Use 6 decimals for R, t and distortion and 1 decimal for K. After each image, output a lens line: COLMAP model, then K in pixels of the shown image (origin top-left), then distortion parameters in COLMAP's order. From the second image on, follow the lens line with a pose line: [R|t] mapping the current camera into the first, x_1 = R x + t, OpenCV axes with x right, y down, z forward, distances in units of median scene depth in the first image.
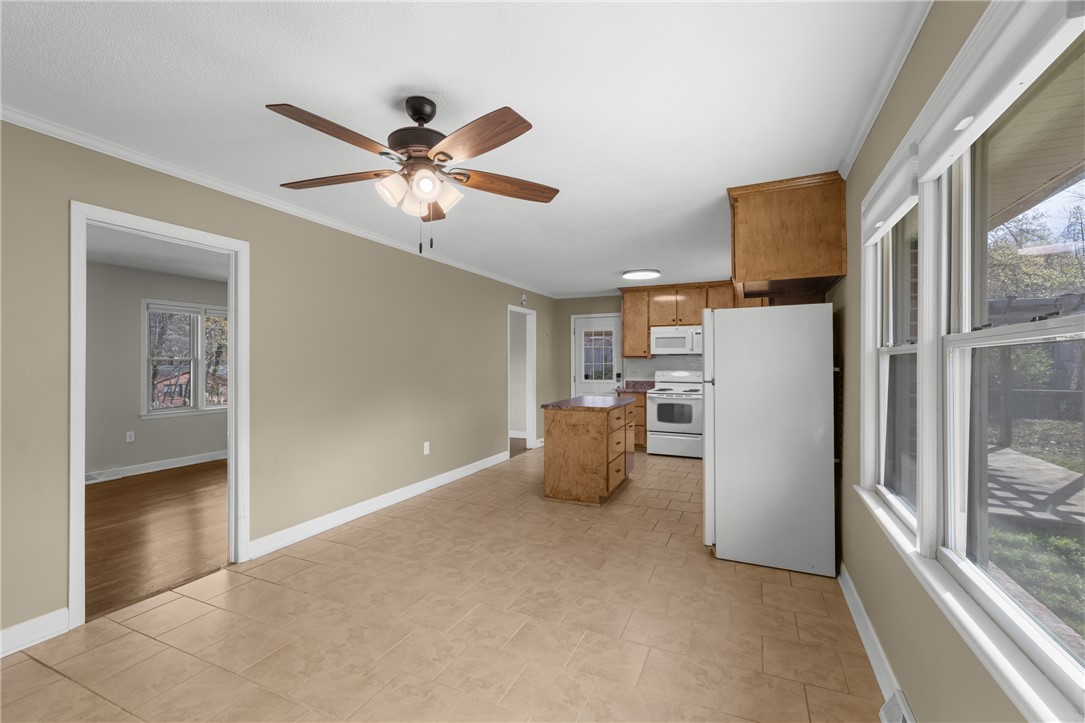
lens RADIAL K [[475.9, 0, 541.7], [0, 475.9, 359.1], [0, 0, 1]] dist [-0.000193, 0.000183]
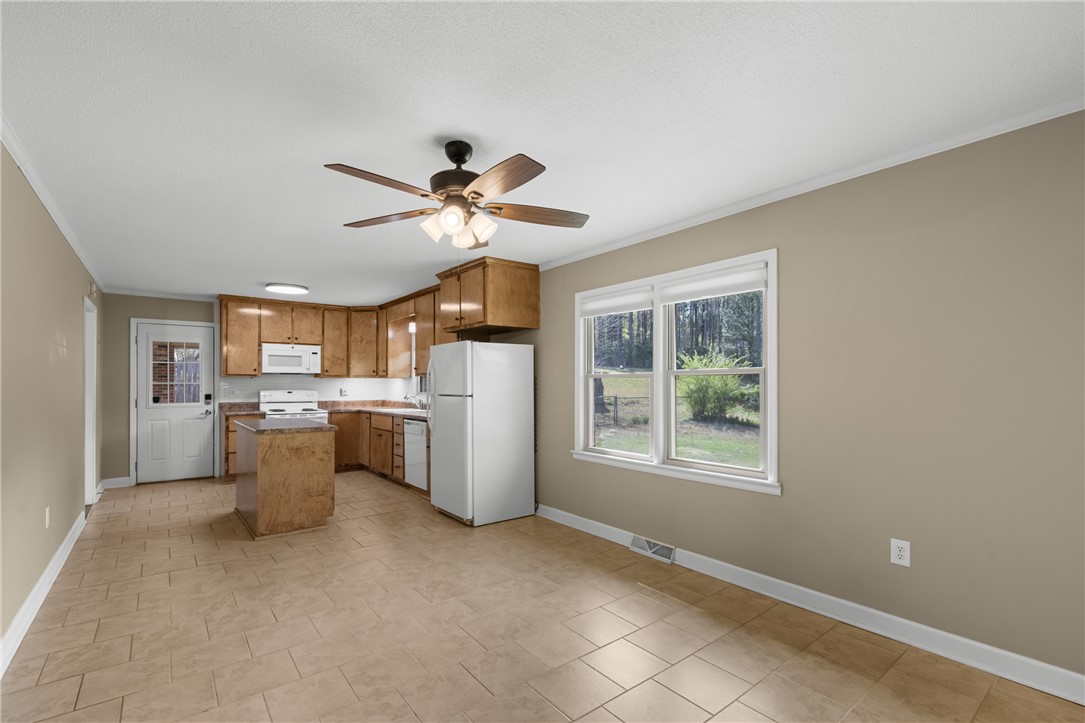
lens RADIAL K [[475.9, 0, 543.9], [0, 475.9, 380.7], [0, 0, 1]] dist [-0.000193, 0.000183]
pose [[0.461145, 0.005745, 0.887306, -0.529727], [-0.008796, 0.999960, -0.001903, 0.003859], [-0.887281, -0.006927, 0.461177, 0.146627]]
